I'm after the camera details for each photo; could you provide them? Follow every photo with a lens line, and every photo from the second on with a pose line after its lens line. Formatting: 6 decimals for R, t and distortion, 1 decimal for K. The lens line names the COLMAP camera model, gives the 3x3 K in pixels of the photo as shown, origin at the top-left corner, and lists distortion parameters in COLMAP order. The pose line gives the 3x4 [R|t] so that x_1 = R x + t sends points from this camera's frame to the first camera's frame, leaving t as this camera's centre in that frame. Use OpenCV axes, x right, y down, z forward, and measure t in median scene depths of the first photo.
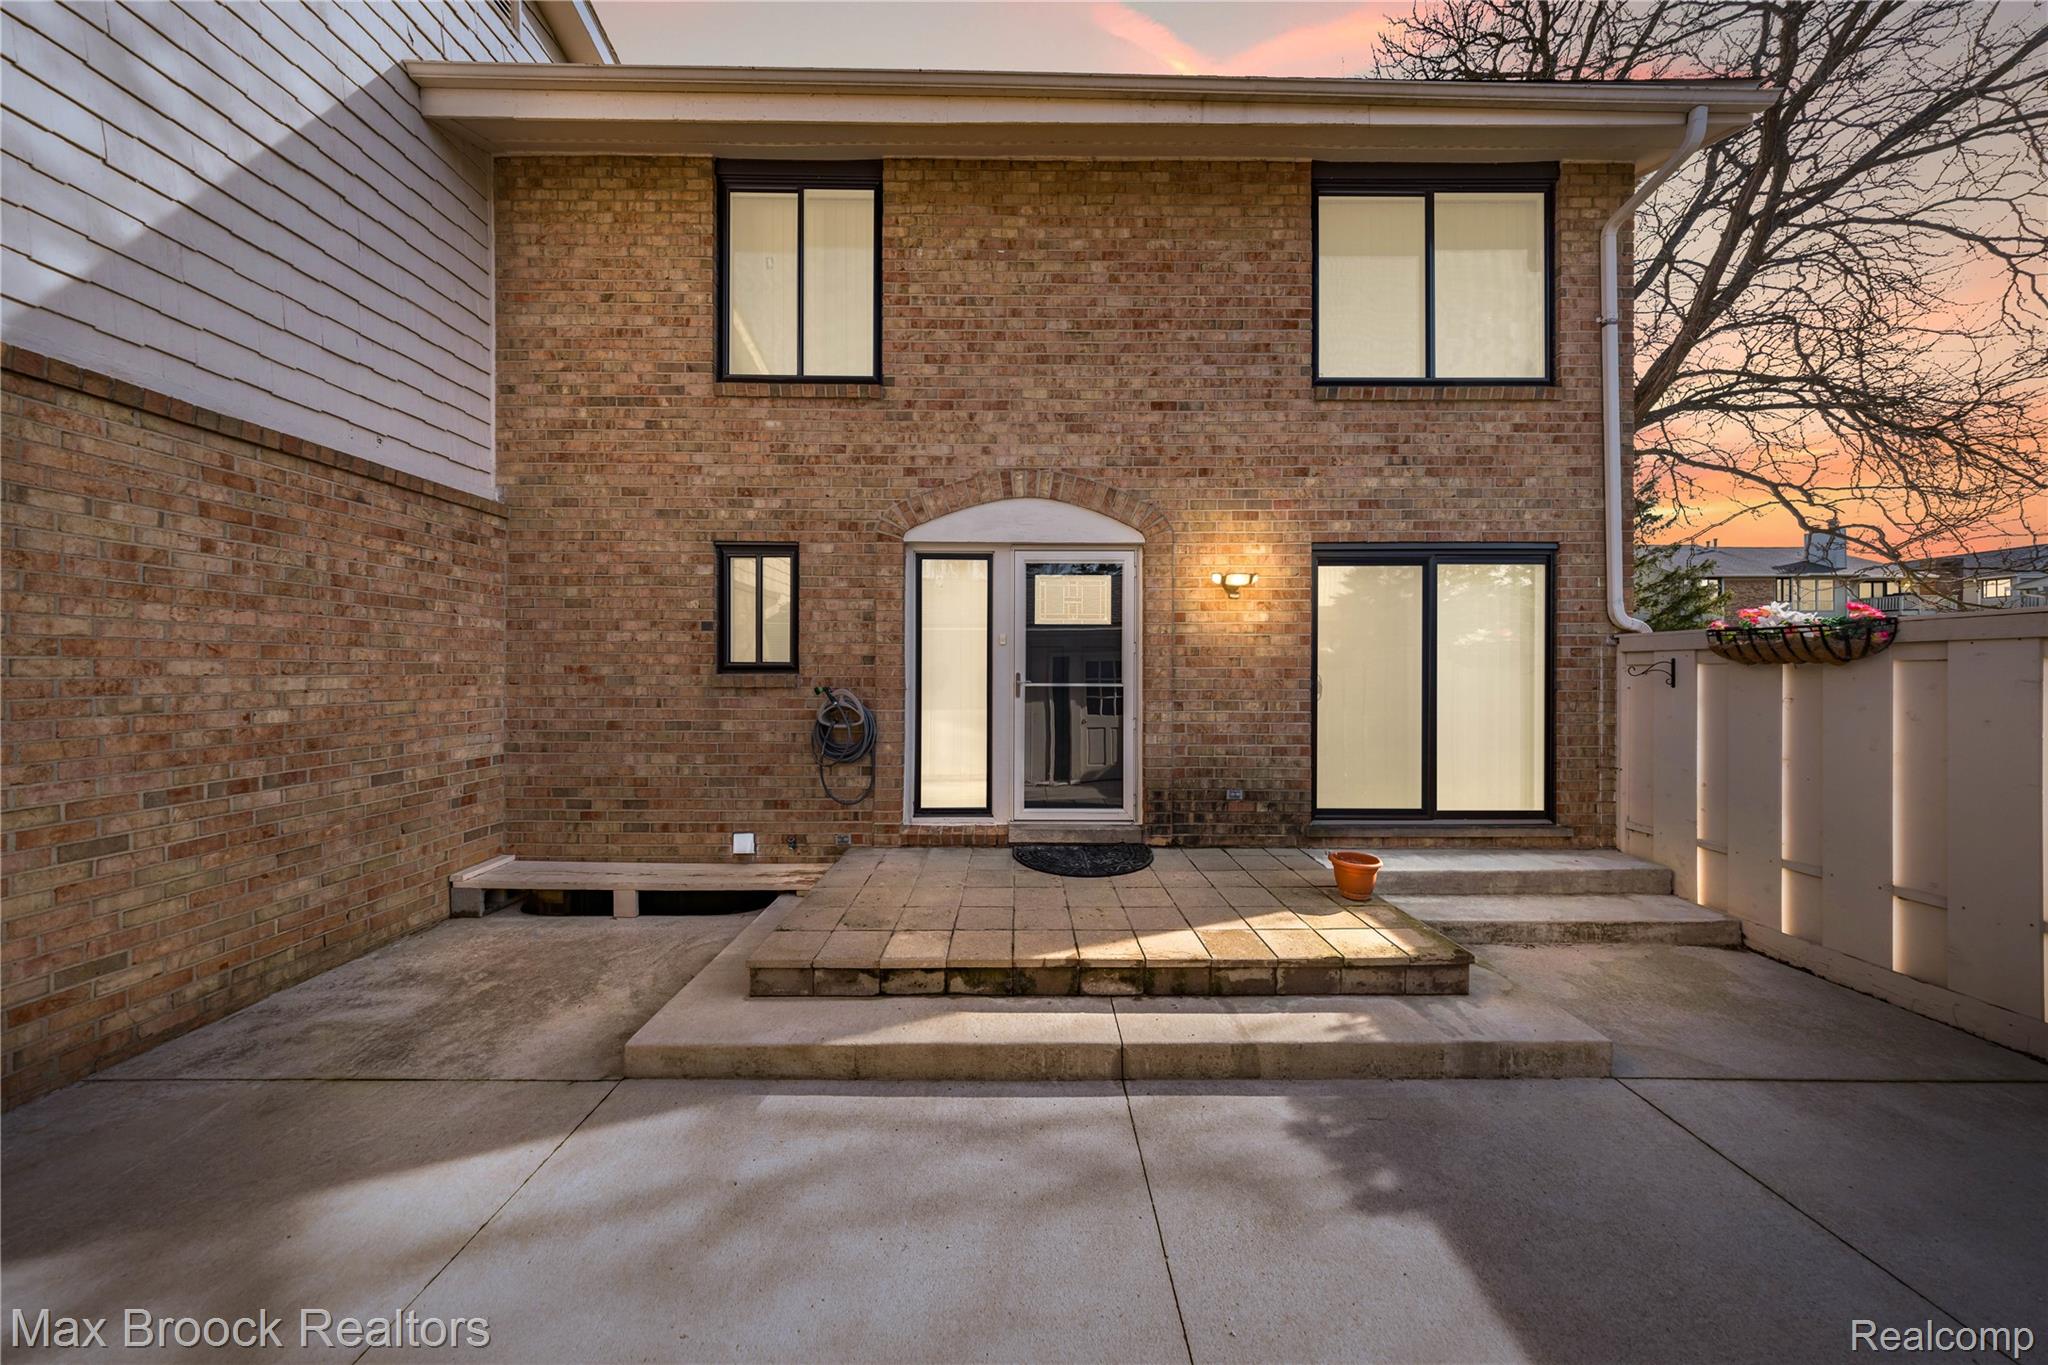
lens RADIAL K [[618.2, 0, 1026.1], [0, 618.2, 668.4], [0, 0, 1]] dist [0.002970, -0.001014]
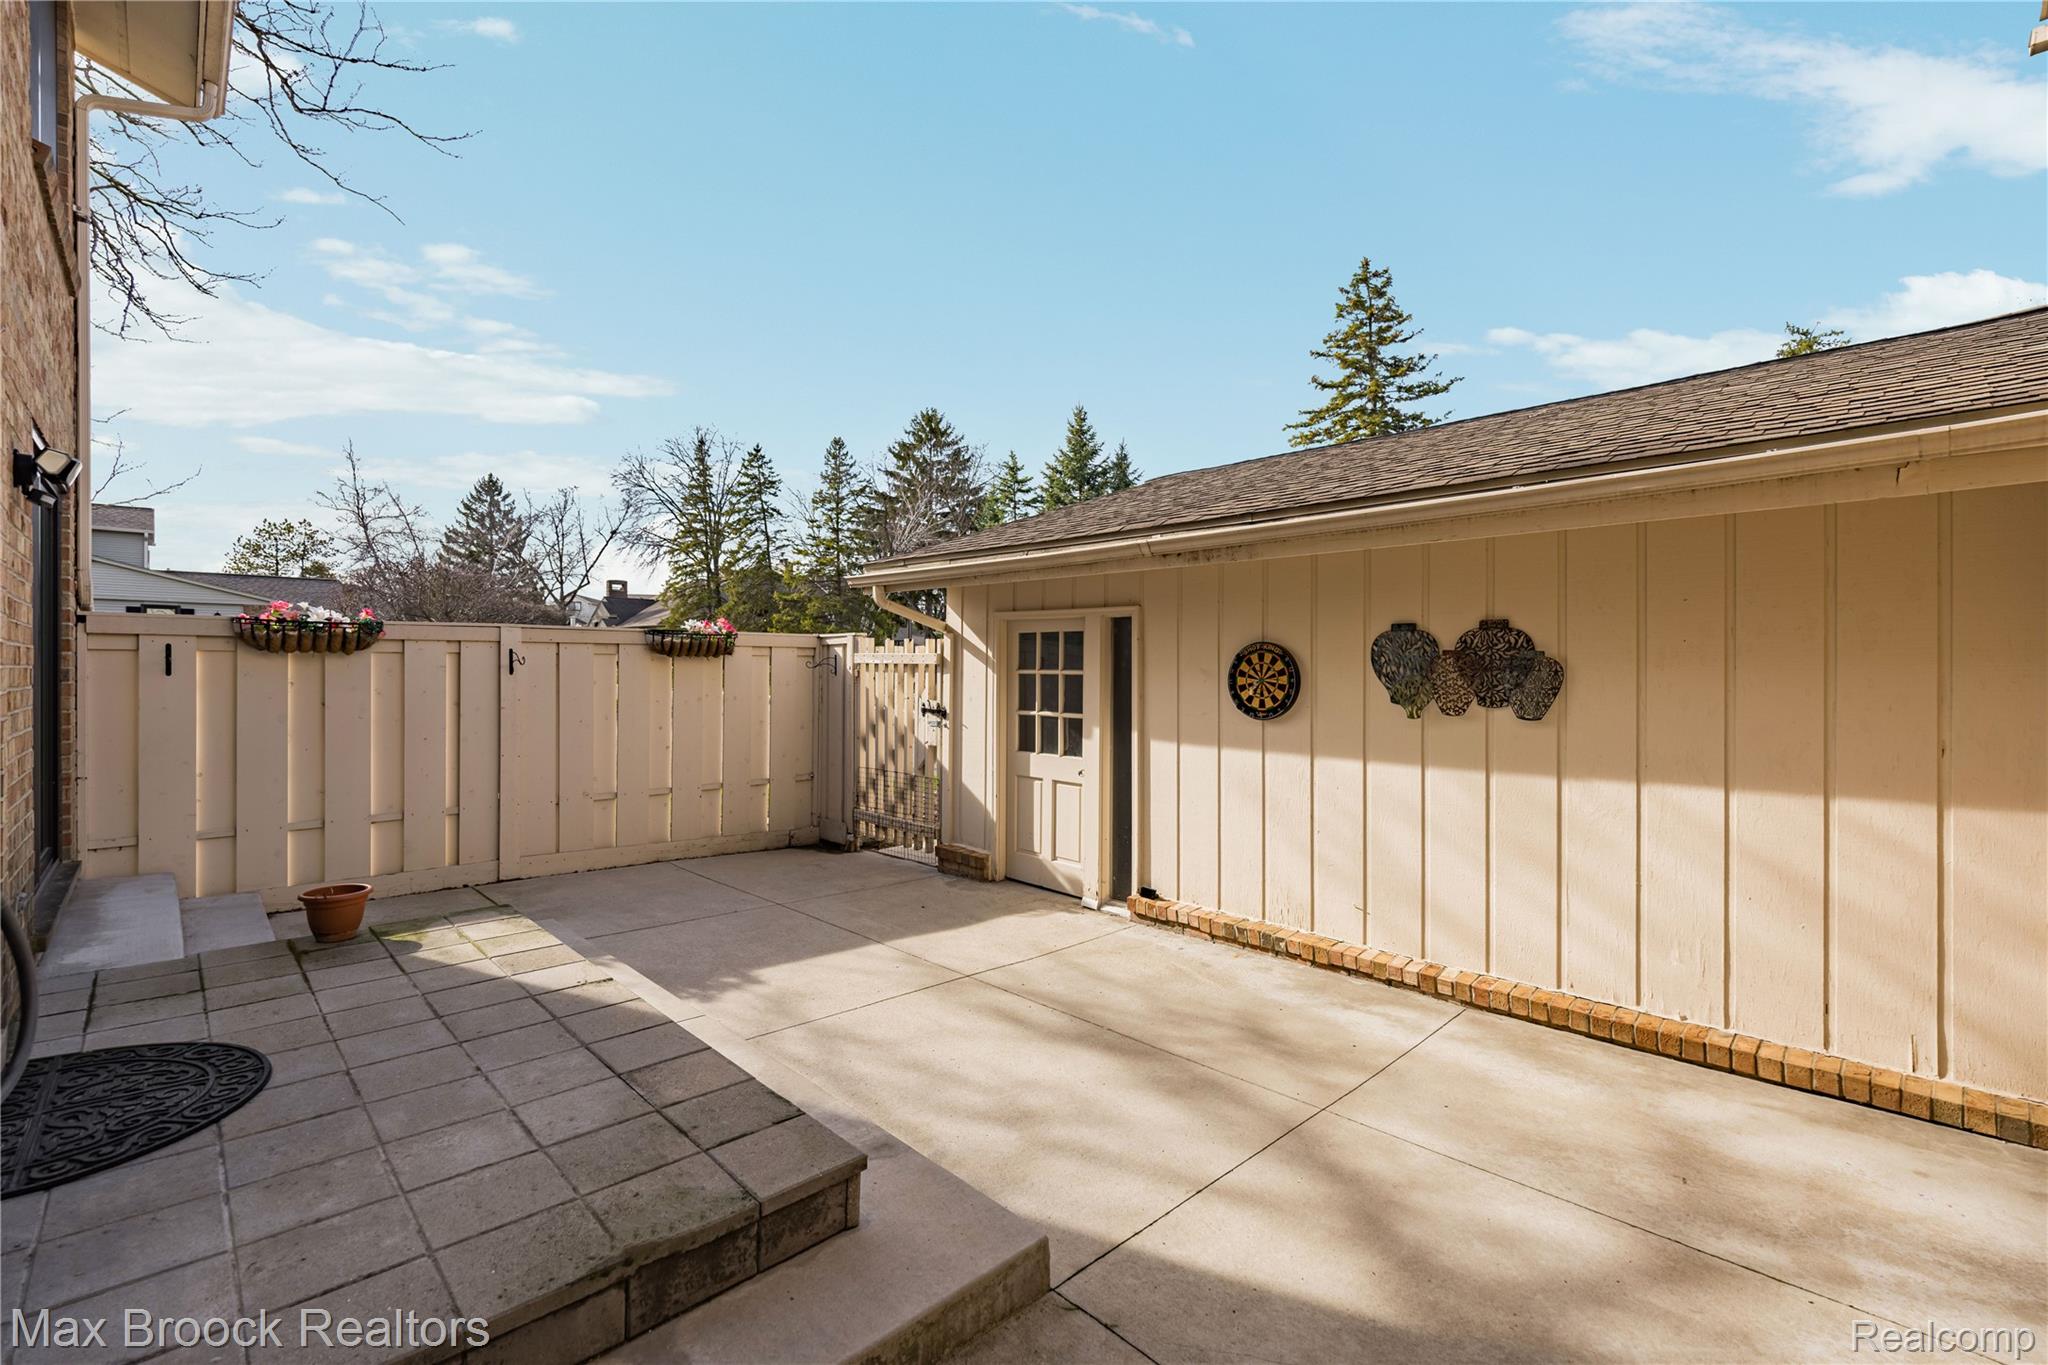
lens RADIAL K [[848.9, 0, 1035.9], [0, 848.9, 671.3], [0, 0, 1]] dist [-0.006252, 0.000738]
pose [[-0.705524, -0.008378, 0.708637, -0.682755], [-0.006806, 0.999964, 0.005046, 0.008114], [-0.708654, -0.001263, -0.705555, 0.895090]]
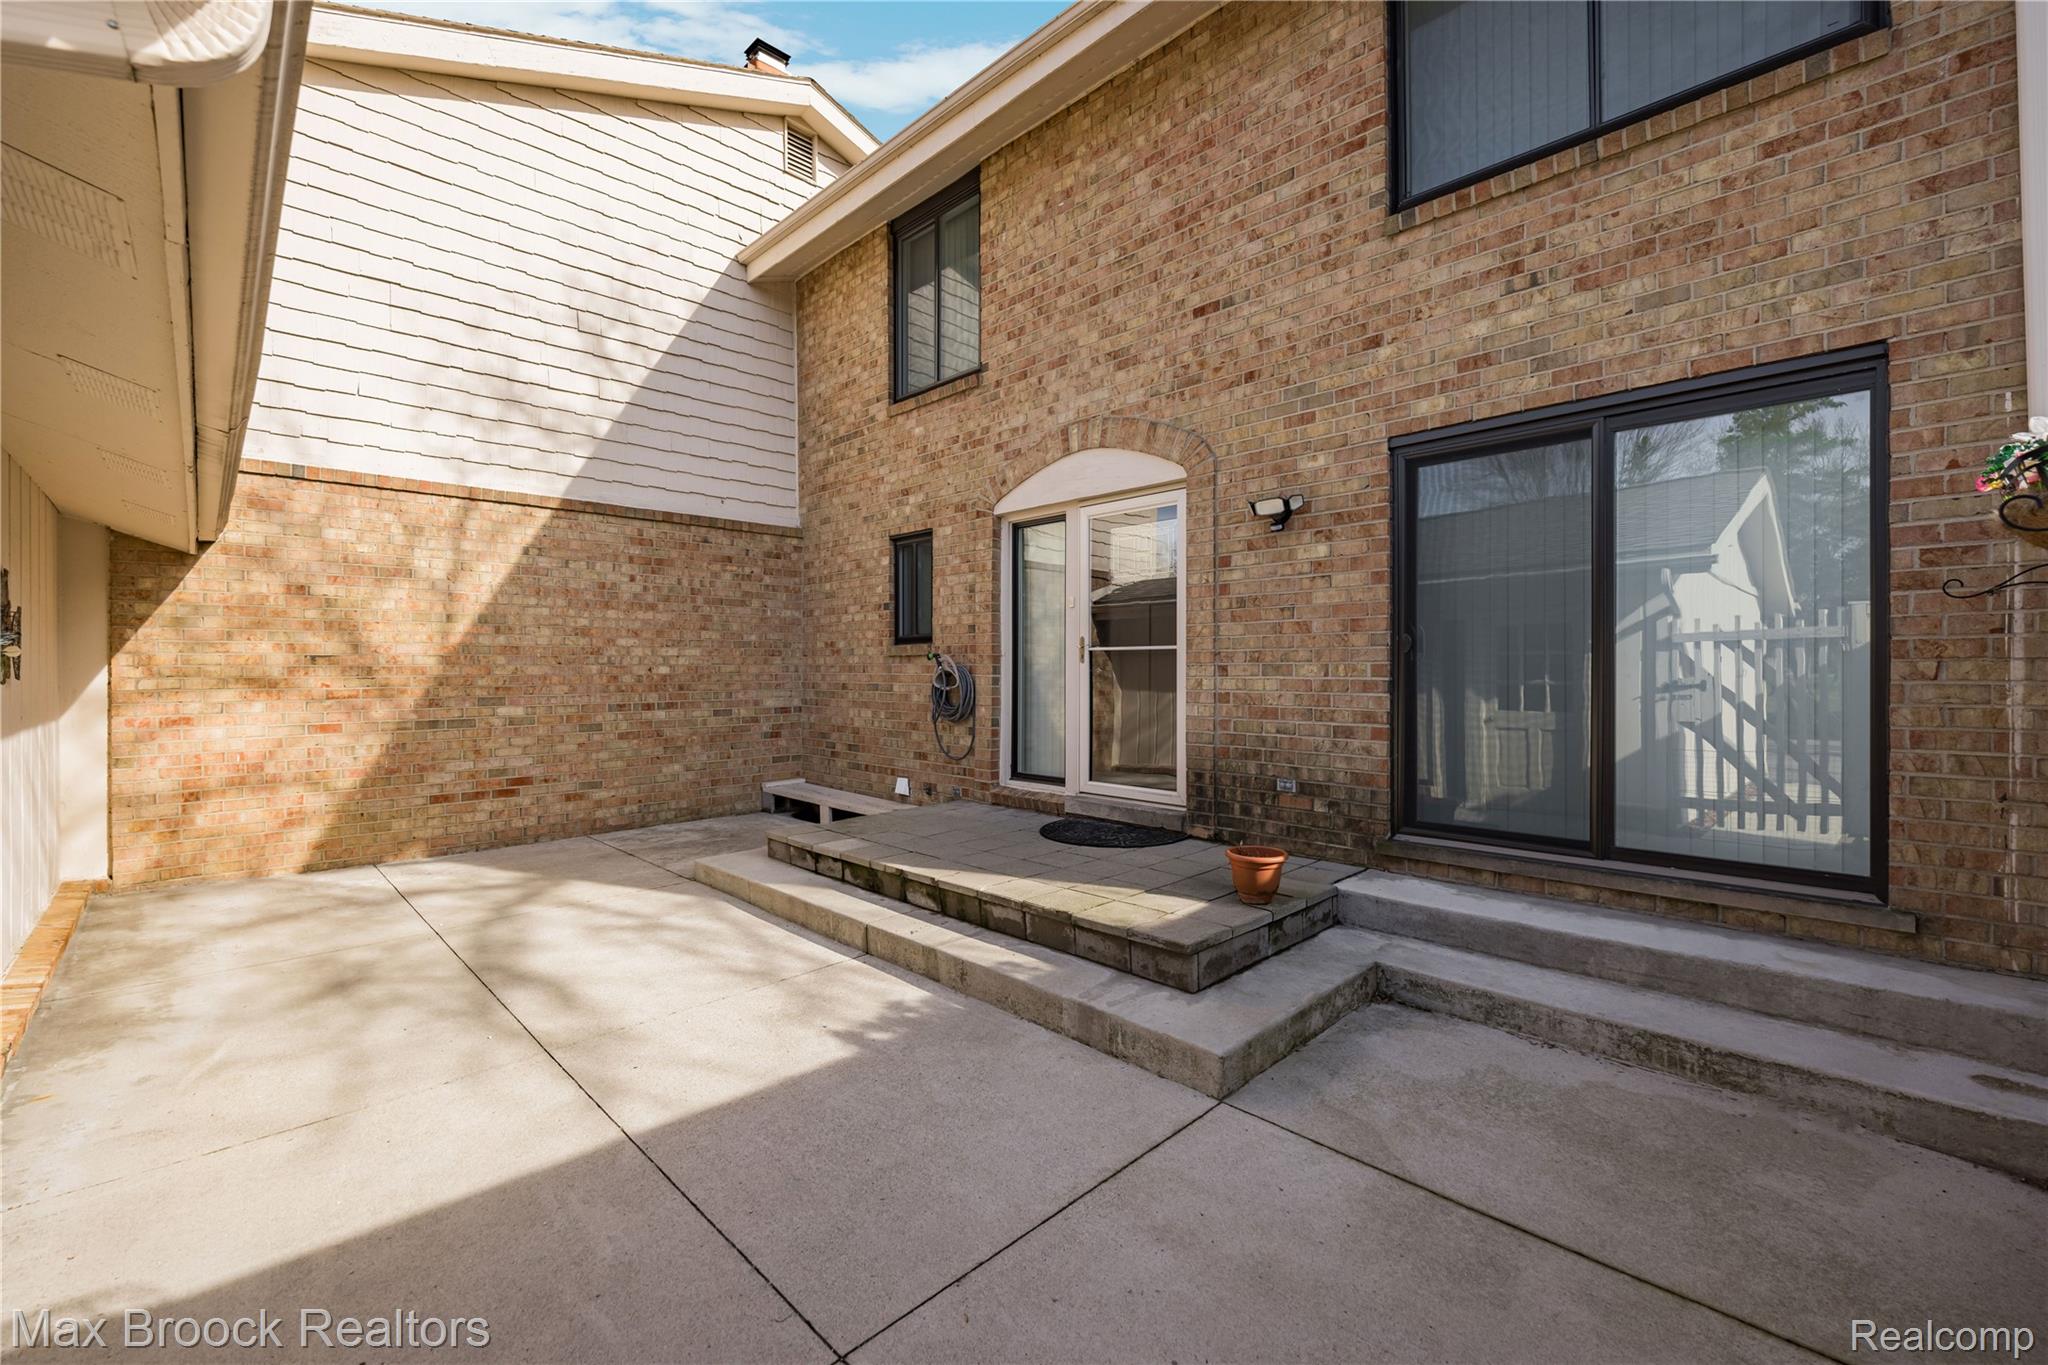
lens RADIAL K [[848.9, 0, 1034.1], [0, 848.9, 666.0], [0, 0, 1]] dist [-0.006252, 0.000738]
pose [[0.700175, -0.008073, -0.713925, 0.881849], [0.007753, 0.999963, -0.003704, 0.057493], [0.713929, -0.002942, 0.700212, 0.034622]]
